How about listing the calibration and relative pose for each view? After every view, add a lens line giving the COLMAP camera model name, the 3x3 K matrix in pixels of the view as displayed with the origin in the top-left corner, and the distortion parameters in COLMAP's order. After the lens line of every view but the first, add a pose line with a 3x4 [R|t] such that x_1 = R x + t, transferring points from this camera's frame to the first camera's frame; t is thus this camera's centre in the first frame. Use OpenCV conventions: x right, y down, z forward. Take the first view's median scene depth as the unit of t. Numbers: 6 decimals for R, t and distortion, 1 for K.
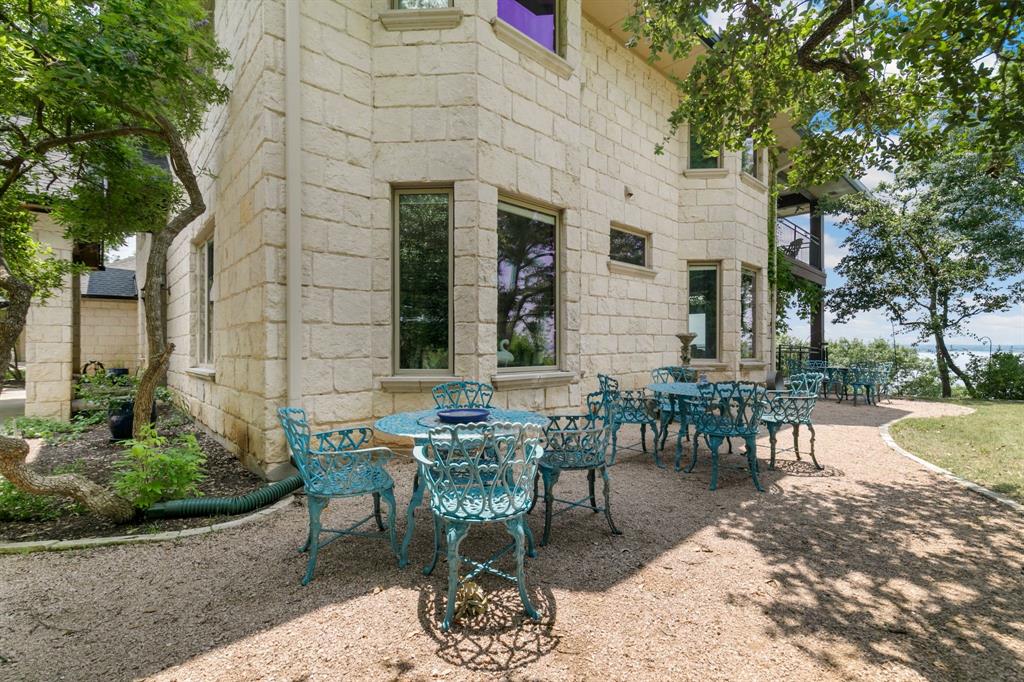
lens RADIAL K [[465.4, 0, 510.9], [0, 465.4, 344.1], [0, 0, 1]] dist [0.003942, -0.000568]
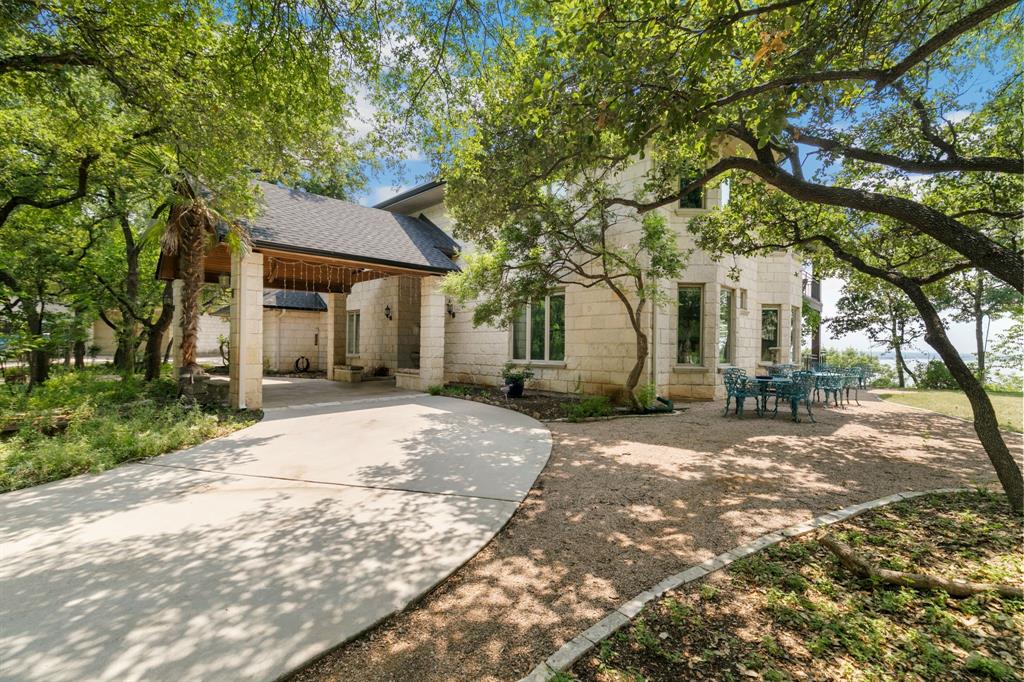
lens RADIAL K [[465.4, 0, 513.1], [0, 465.4, 341.4], [0, 0, 1]] dist [0.003942, -0.000568]
pose [[0.997952, 0.017258, 0.061596, -0.460448], [-0.016811, 0.999828, -0.007773, -0.009382], [-0.061720, 0.006722, 0.998071, -0.473627]]
